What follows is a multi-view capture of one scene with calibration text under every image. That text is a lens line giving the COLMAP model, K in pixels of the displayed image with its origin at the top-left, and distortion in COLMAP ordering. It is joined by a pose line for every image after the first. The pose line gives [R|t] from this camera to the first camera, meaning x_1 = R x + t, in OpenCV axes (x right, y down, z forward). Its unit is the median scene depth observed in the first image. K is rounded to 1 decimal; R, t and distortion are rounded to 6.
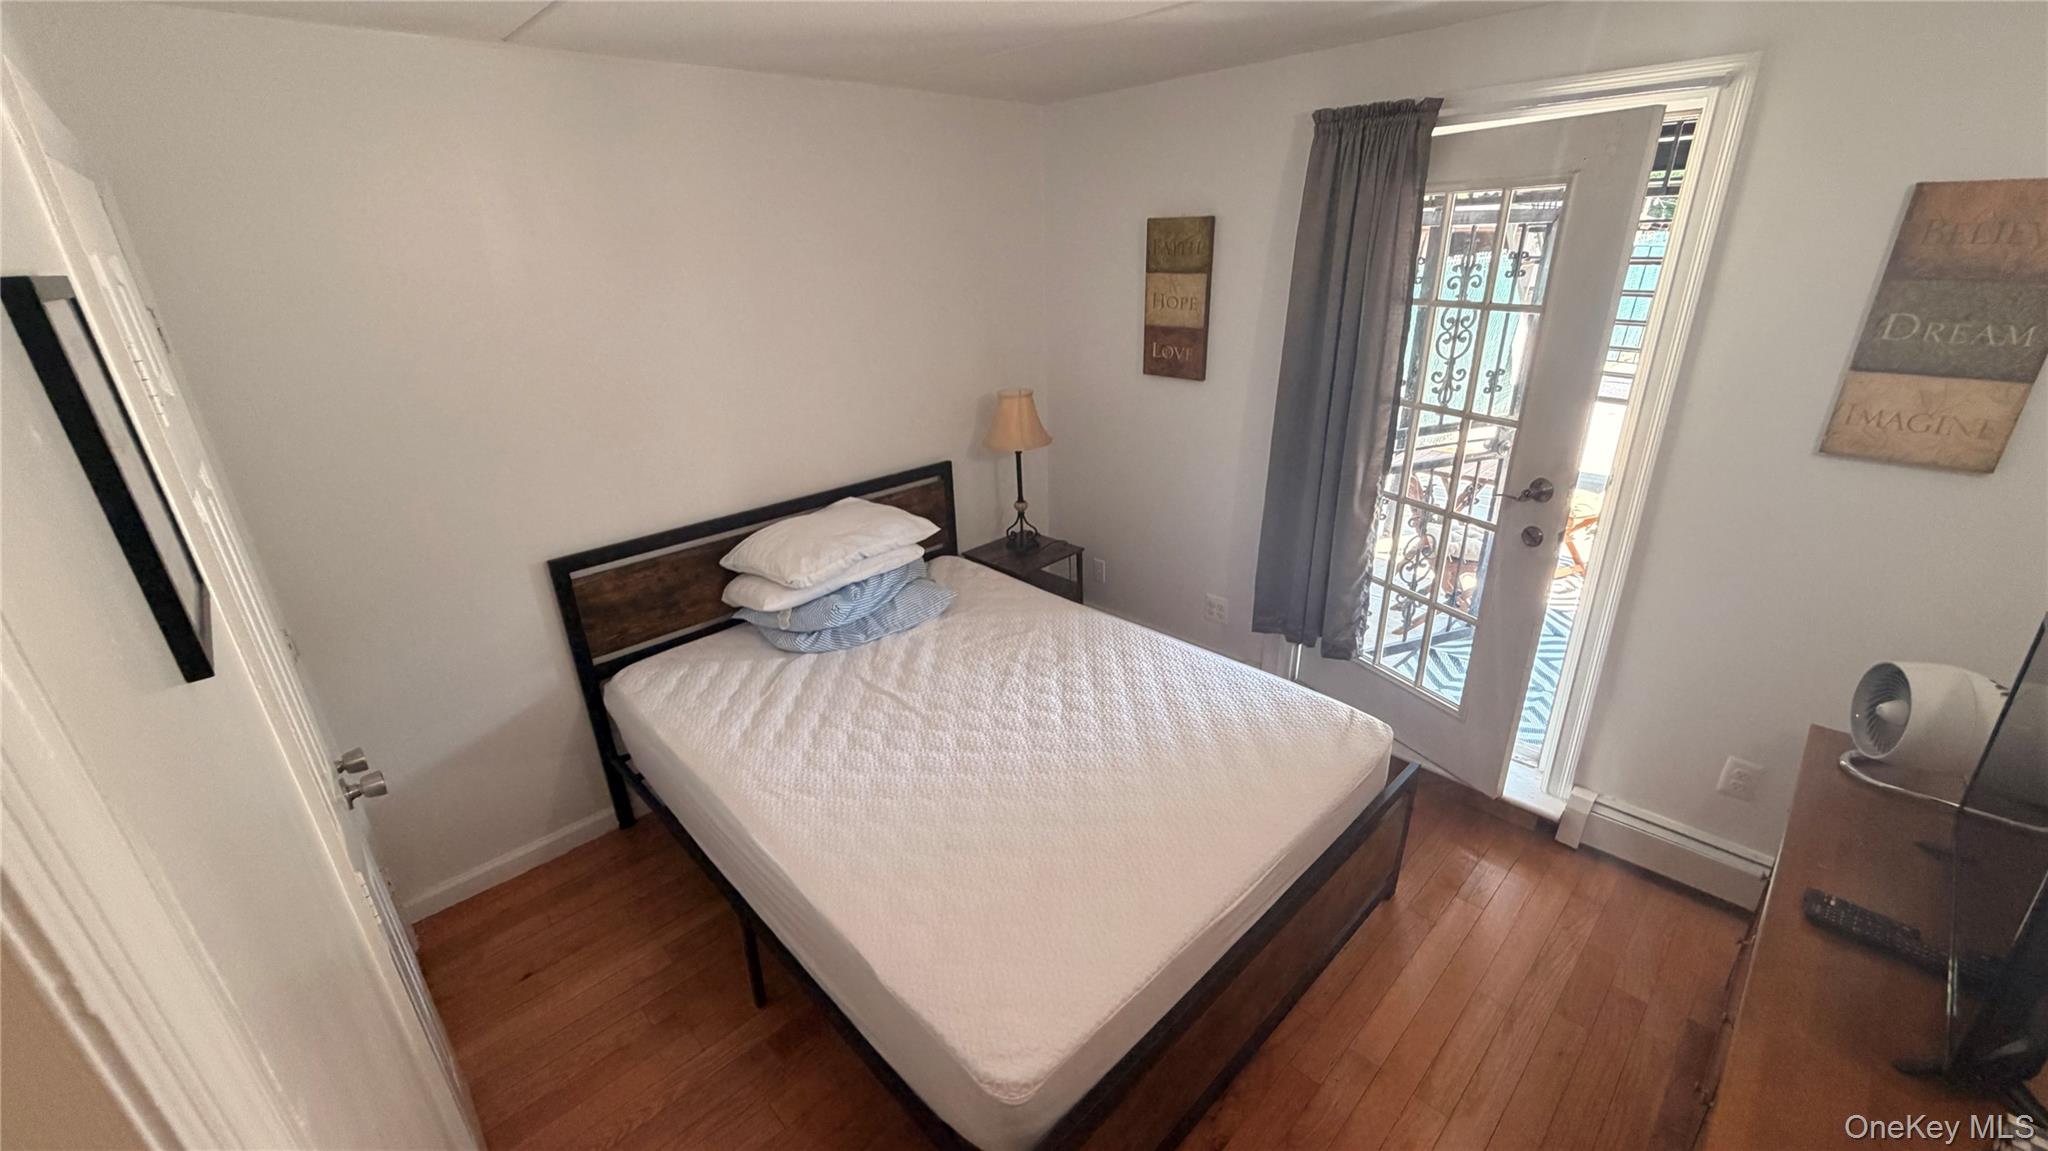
lens RADIAL K [[817.2, 0, 1017.1], [0, 817.2, 569.1], [0, 0, 1]] dist [0.002354, -0.000462]
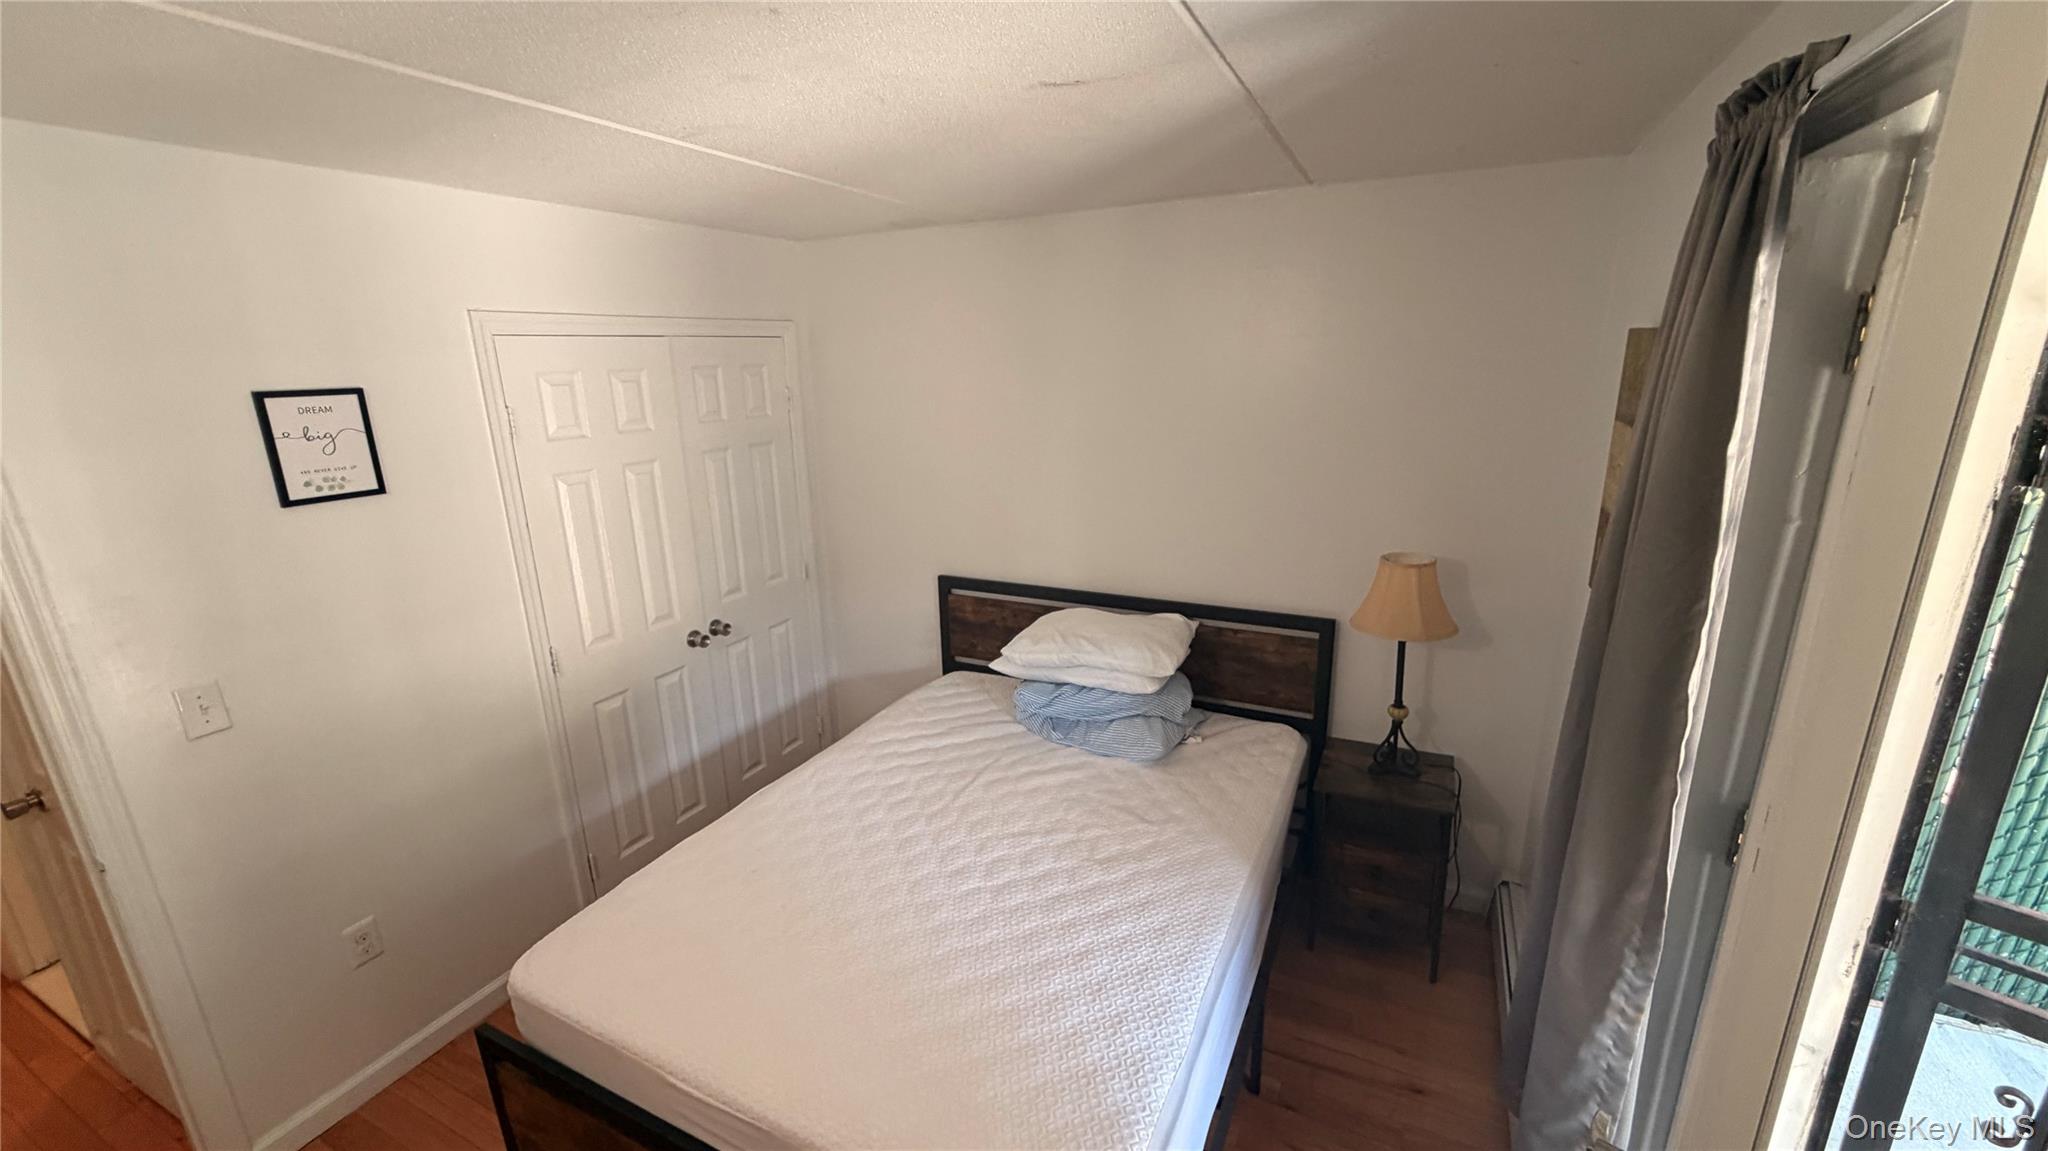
lens RADIAL K [[817.2, 0, 1022.0], [0, 817.2, 576.5], [0, 0, 1]] dist [0.002354, -0.000462]
pose [[0.341110, 0.274166, -0.899154, 0.738660], [-0.336926, 0.928629, 0.155334, -0.274622], [0.877568, 0.249963, 0.409138, 0.560565]]
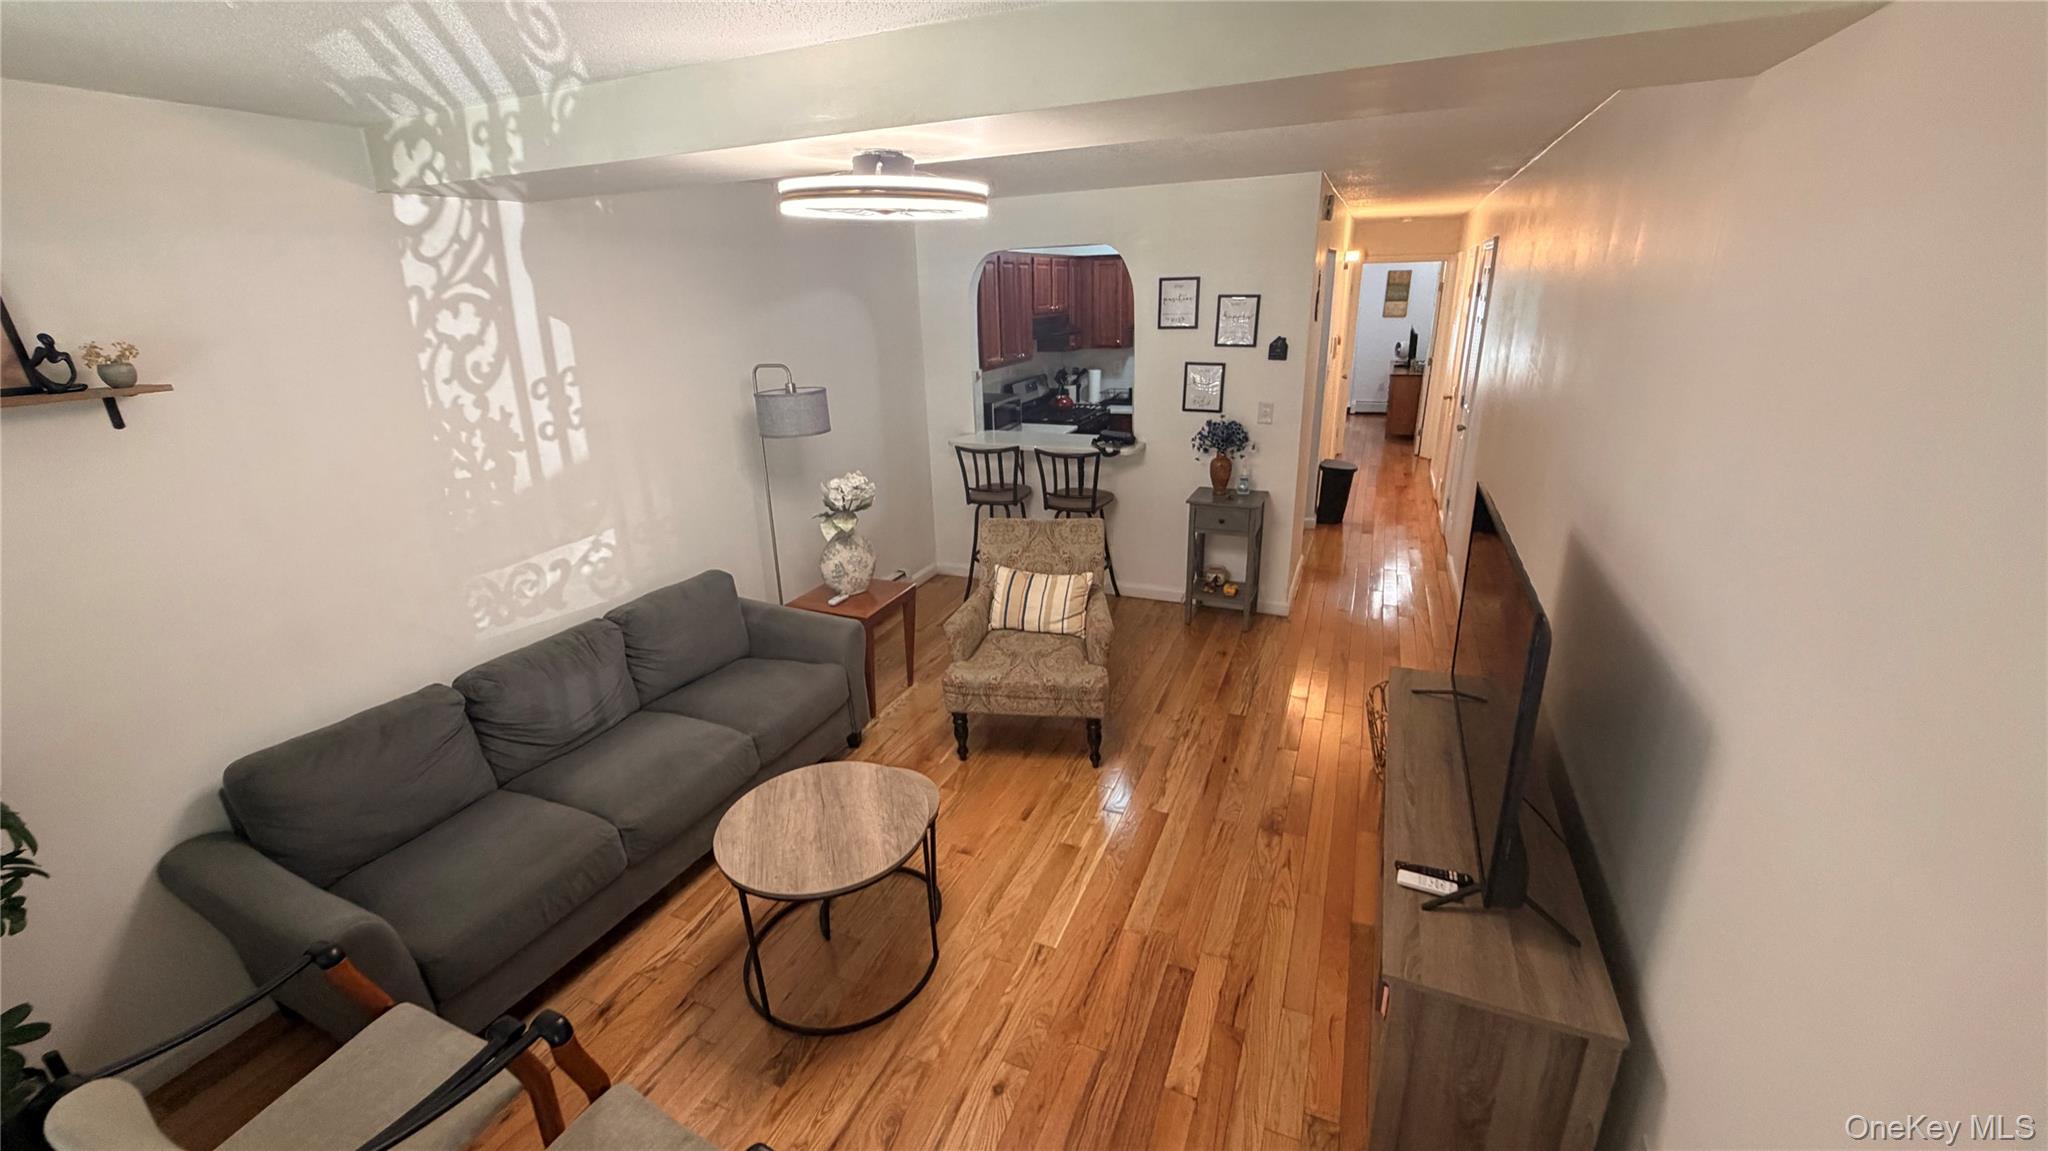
lens RADIAL K [[817.2, 0, 1018.1], [0, 817.2, 576.8], [0, 0, 1]] dist [0.002354, -0.000462]
pose [[0.919161, -0.124699, 0.373621, -2.994006], [0.149196, 0.988105, -0.037257, 1.196871], [-0.364531, 0.089988, 0.926833, -2.571673]]
